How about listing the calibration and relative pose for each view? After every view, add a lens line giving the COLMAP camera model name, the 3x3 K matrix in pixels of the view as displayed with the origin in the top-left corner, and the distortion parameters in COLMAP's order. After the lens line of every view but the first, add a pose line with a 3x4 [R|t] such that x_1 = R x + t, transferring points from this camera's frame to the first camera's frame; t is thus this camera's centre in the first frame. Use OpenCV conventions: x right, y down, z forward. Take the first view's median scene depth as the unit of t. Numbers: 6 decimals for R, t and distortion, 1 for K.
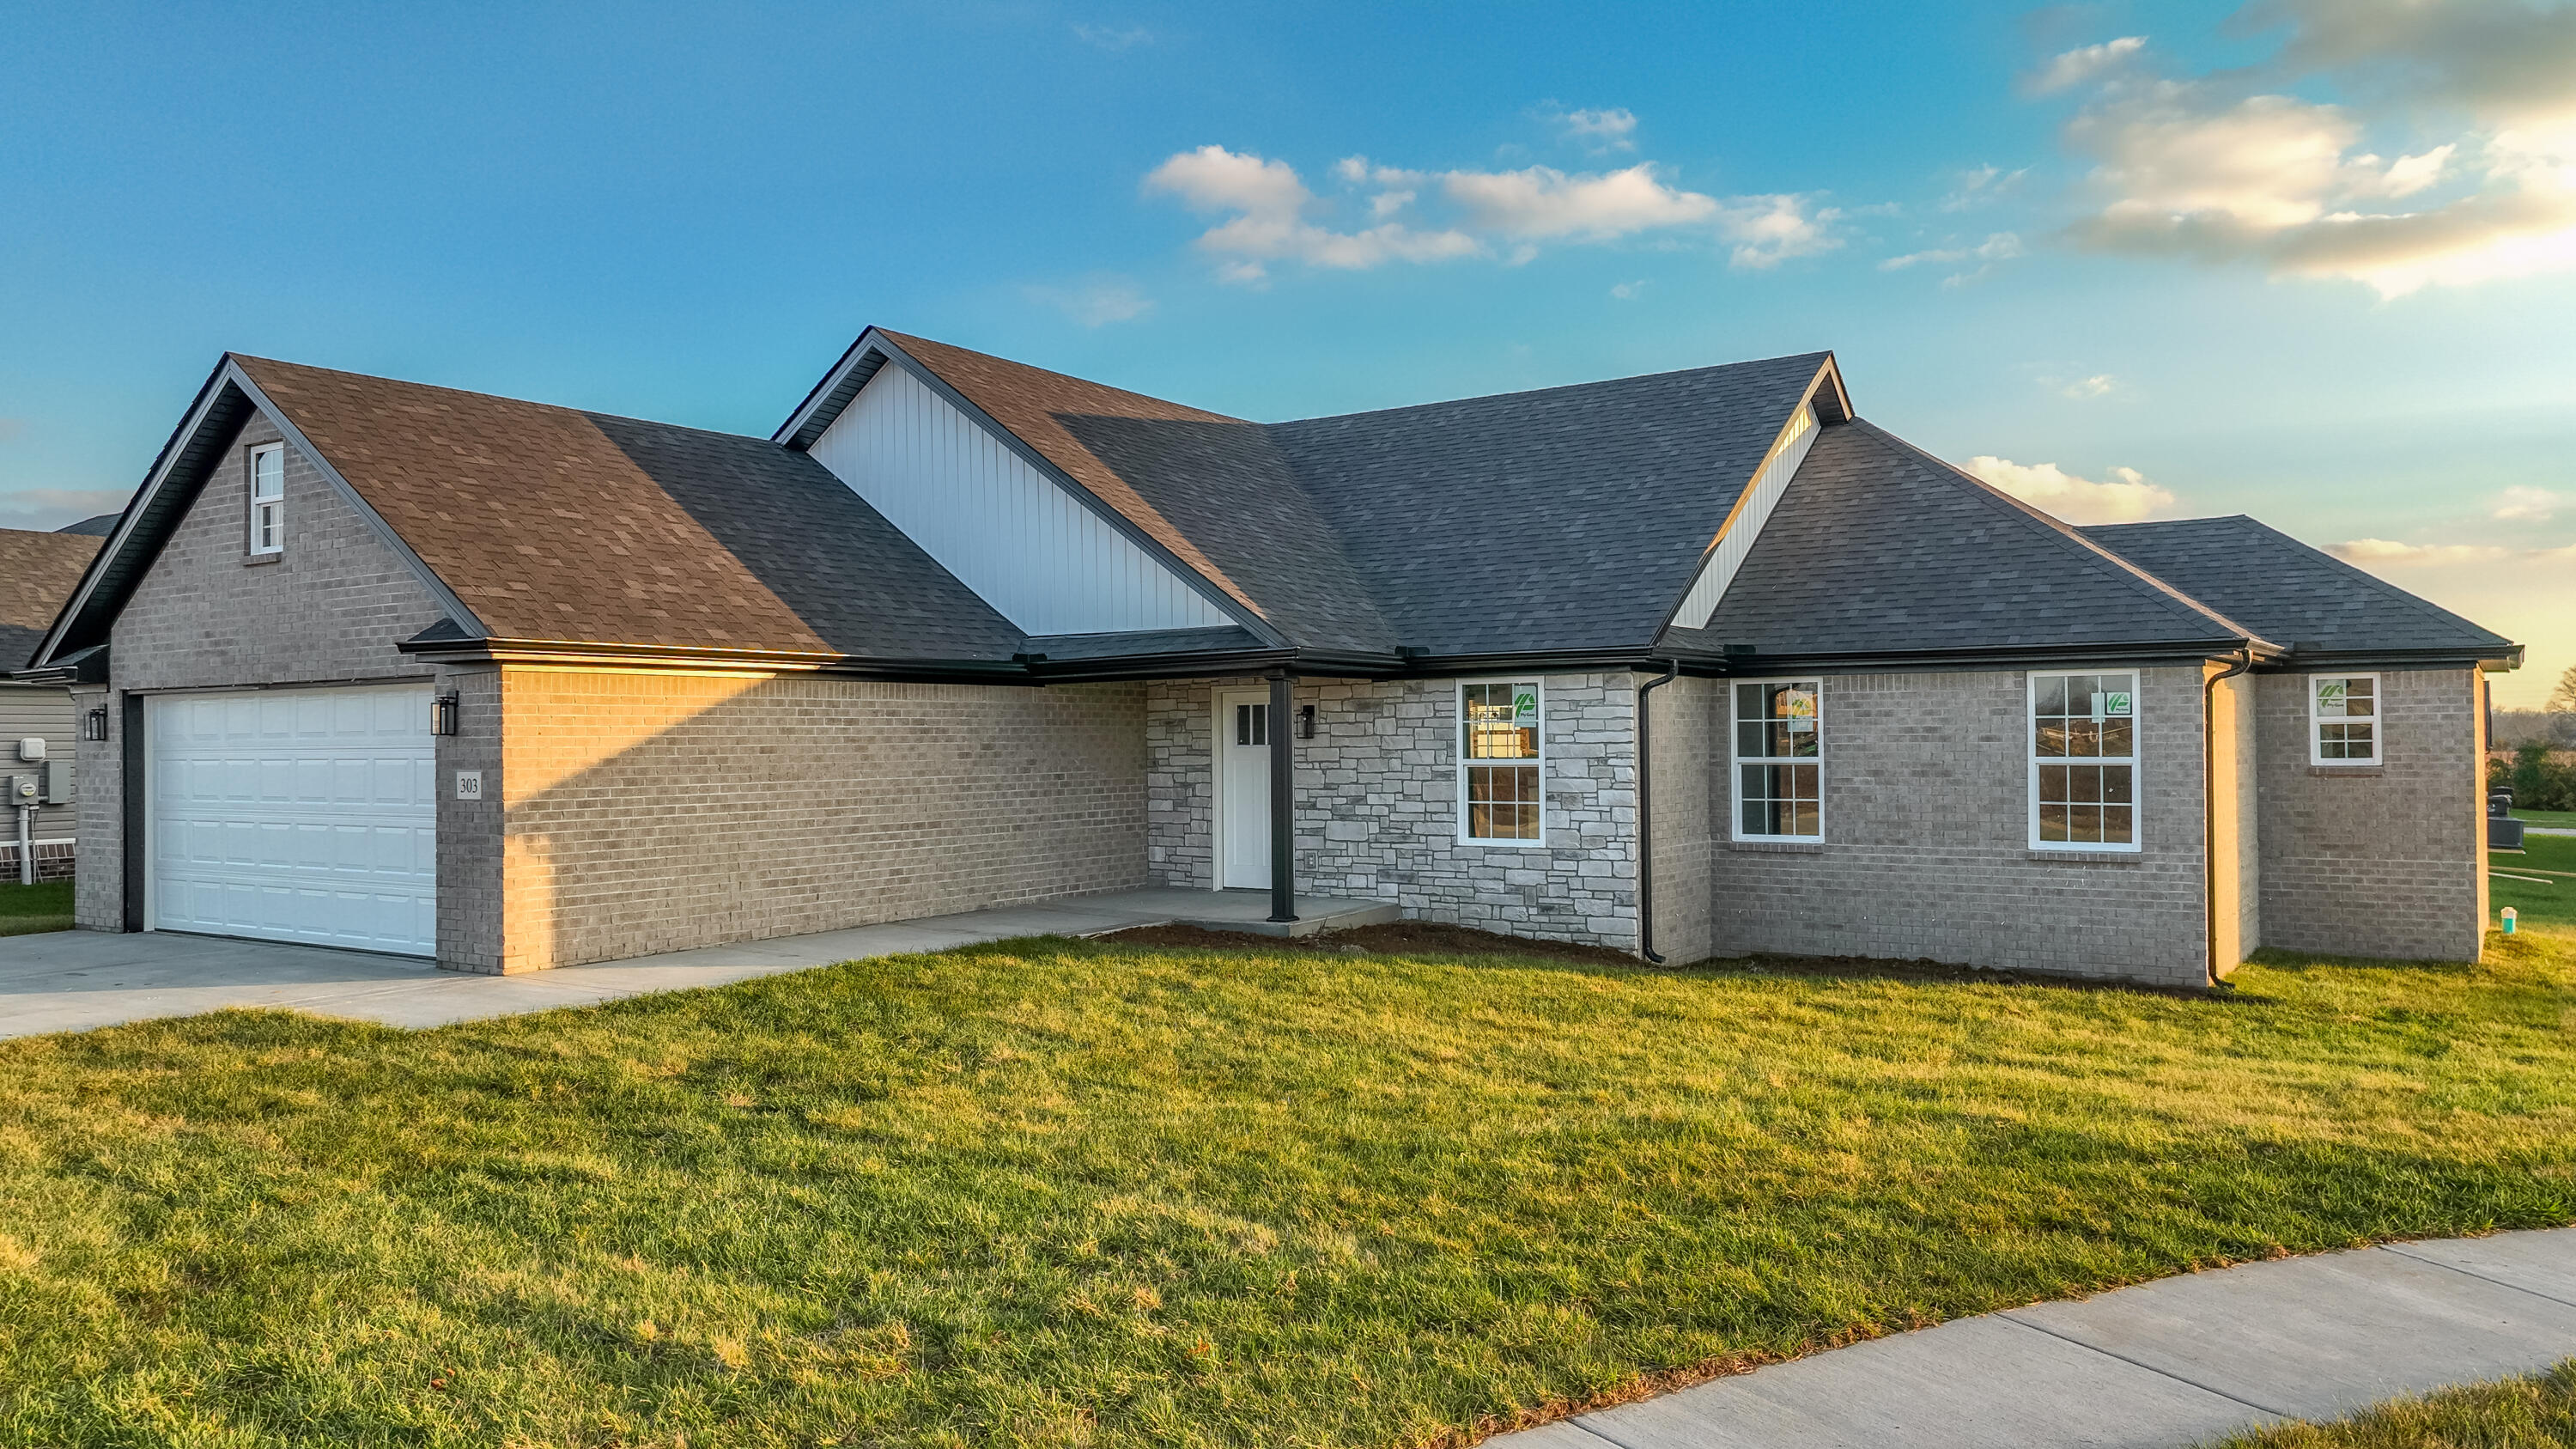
lens RADIAL K [[1811.2, 0, 1288.0], [0, 1811.2, 724.5], [0, 0, 1]] dist [0.004542, 0.002410]
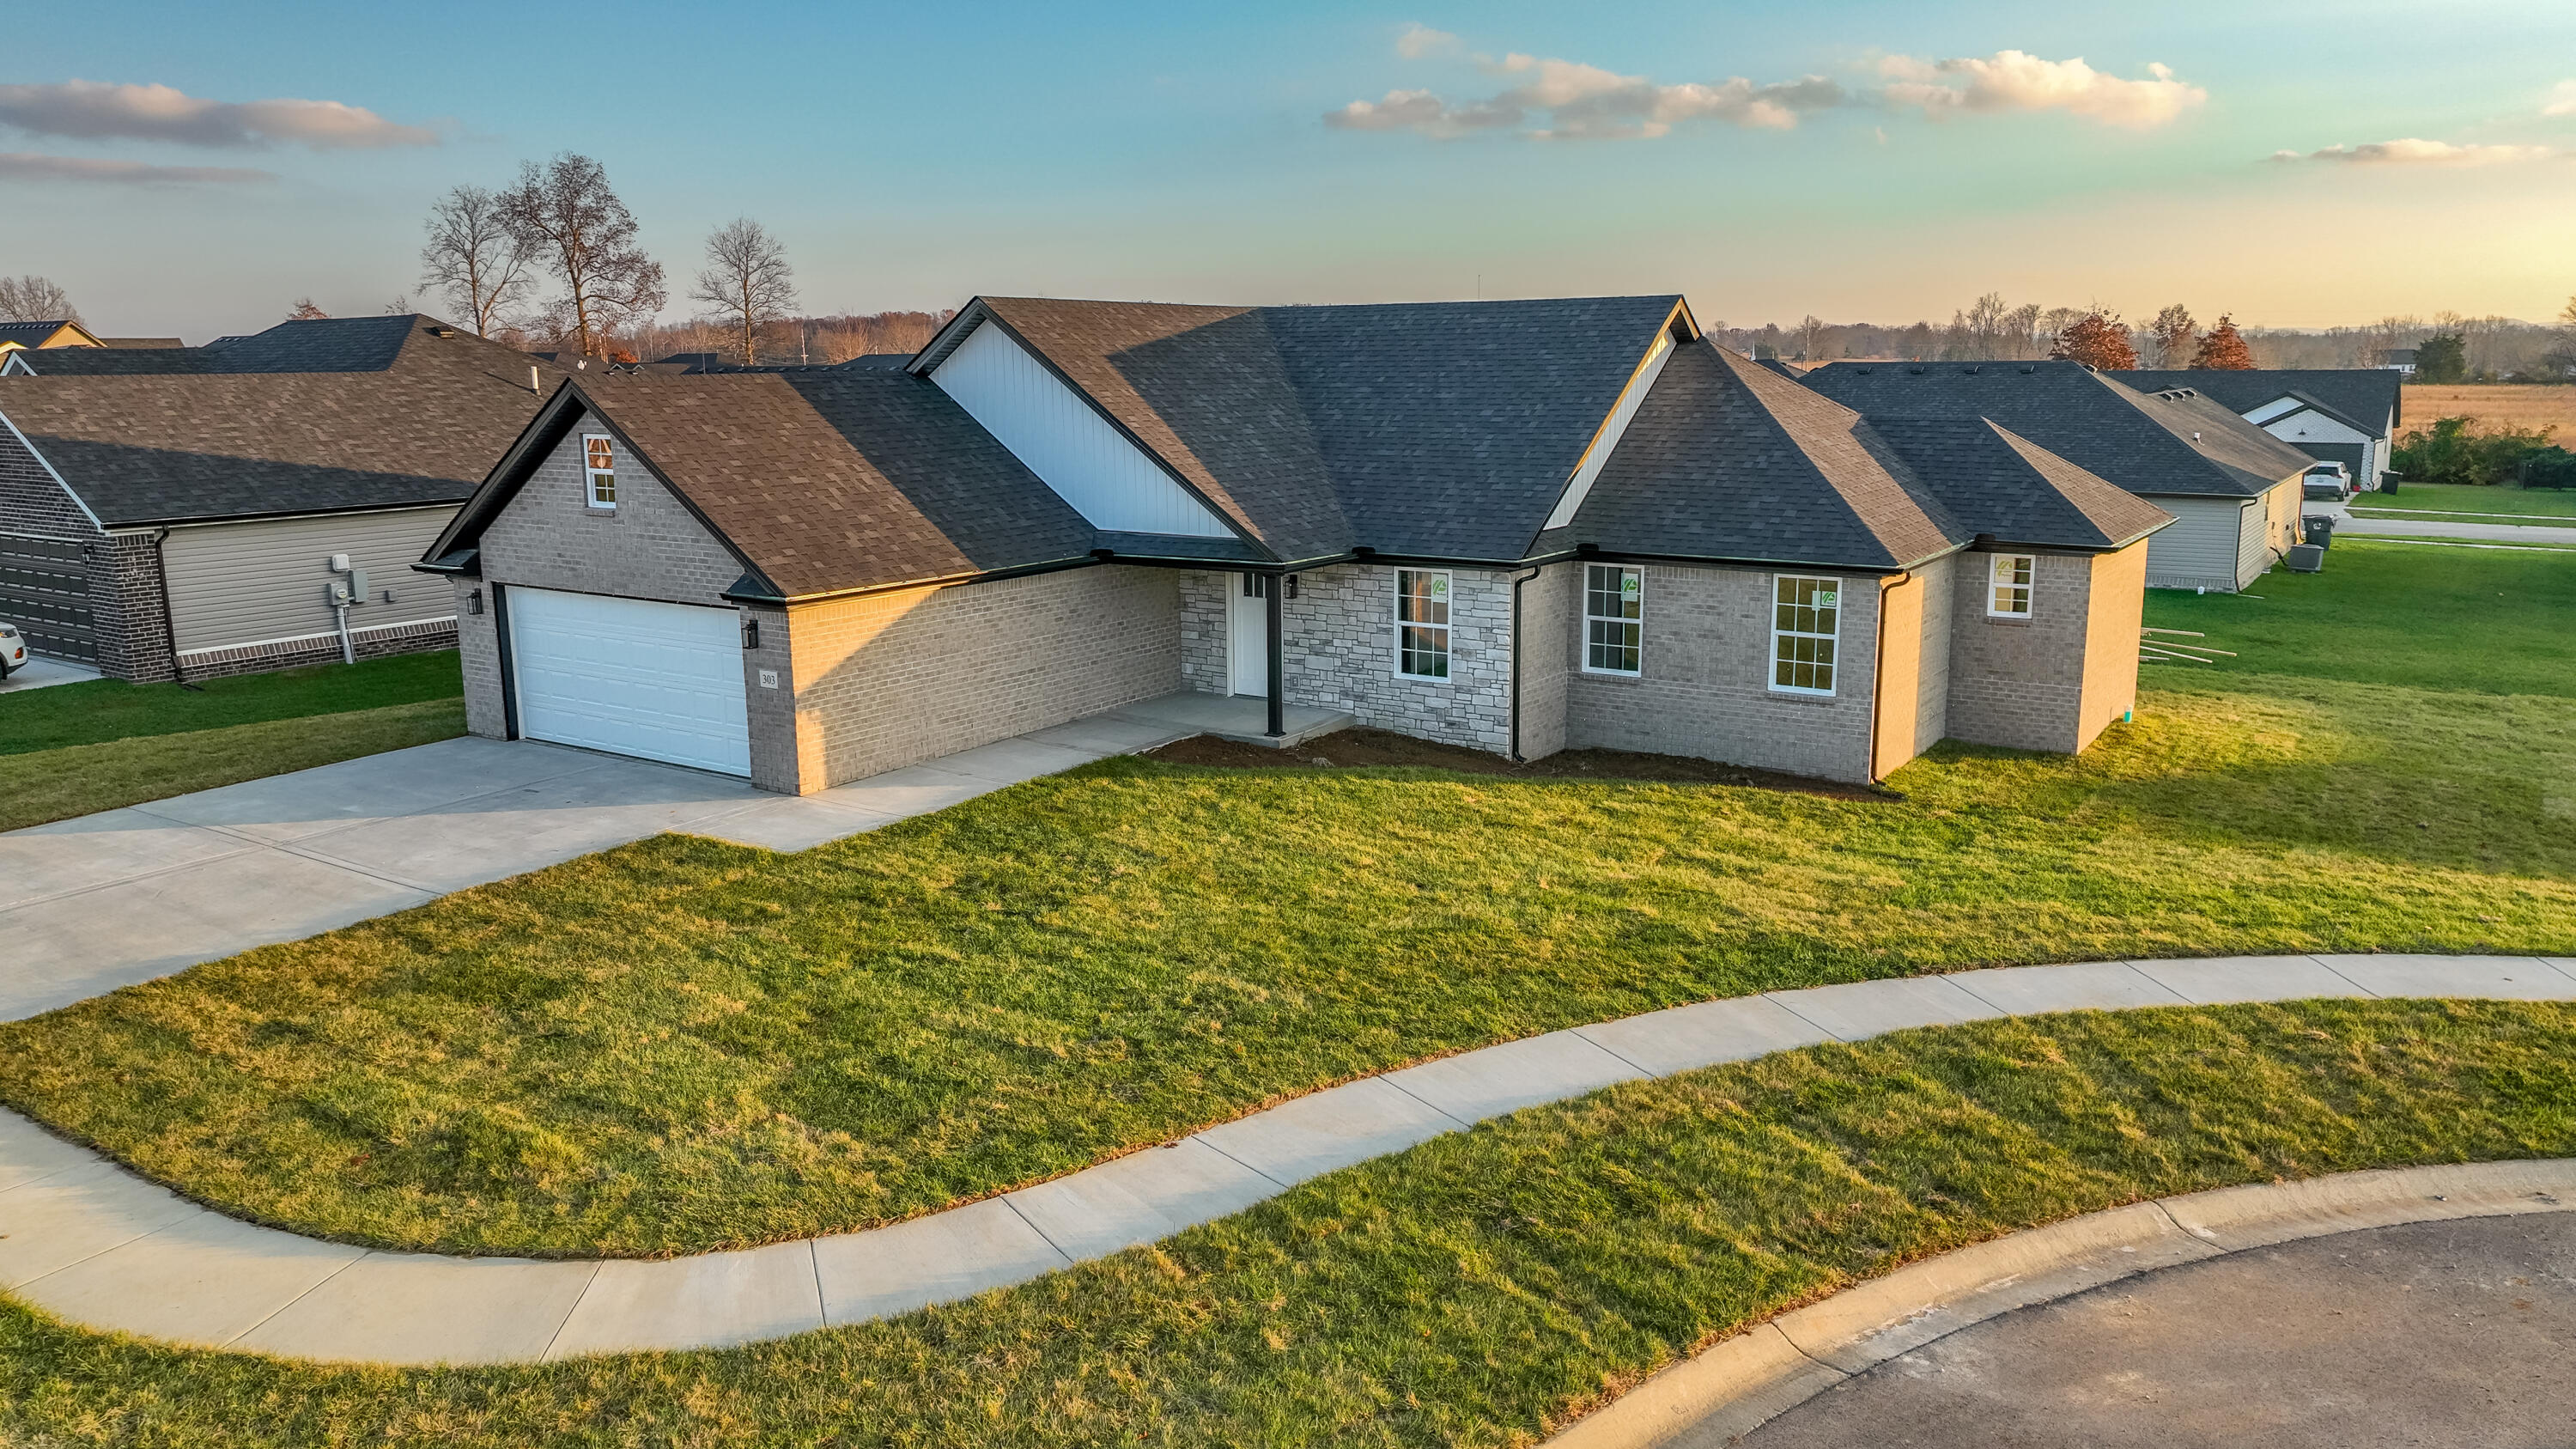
lens RADIAL K [[1822.4, 0, 1288.1], [0, 1822.4, 735.8], [0, 0, 1]] dist [0.001273, -0.001581]
pose [[1.000000, 0.000116, 0.000868, 0.006393], [-0.000302, 0.976087, 0.217381, -0.215782], [-0.000822, -0.217381, 0.976086, -0.473180]]
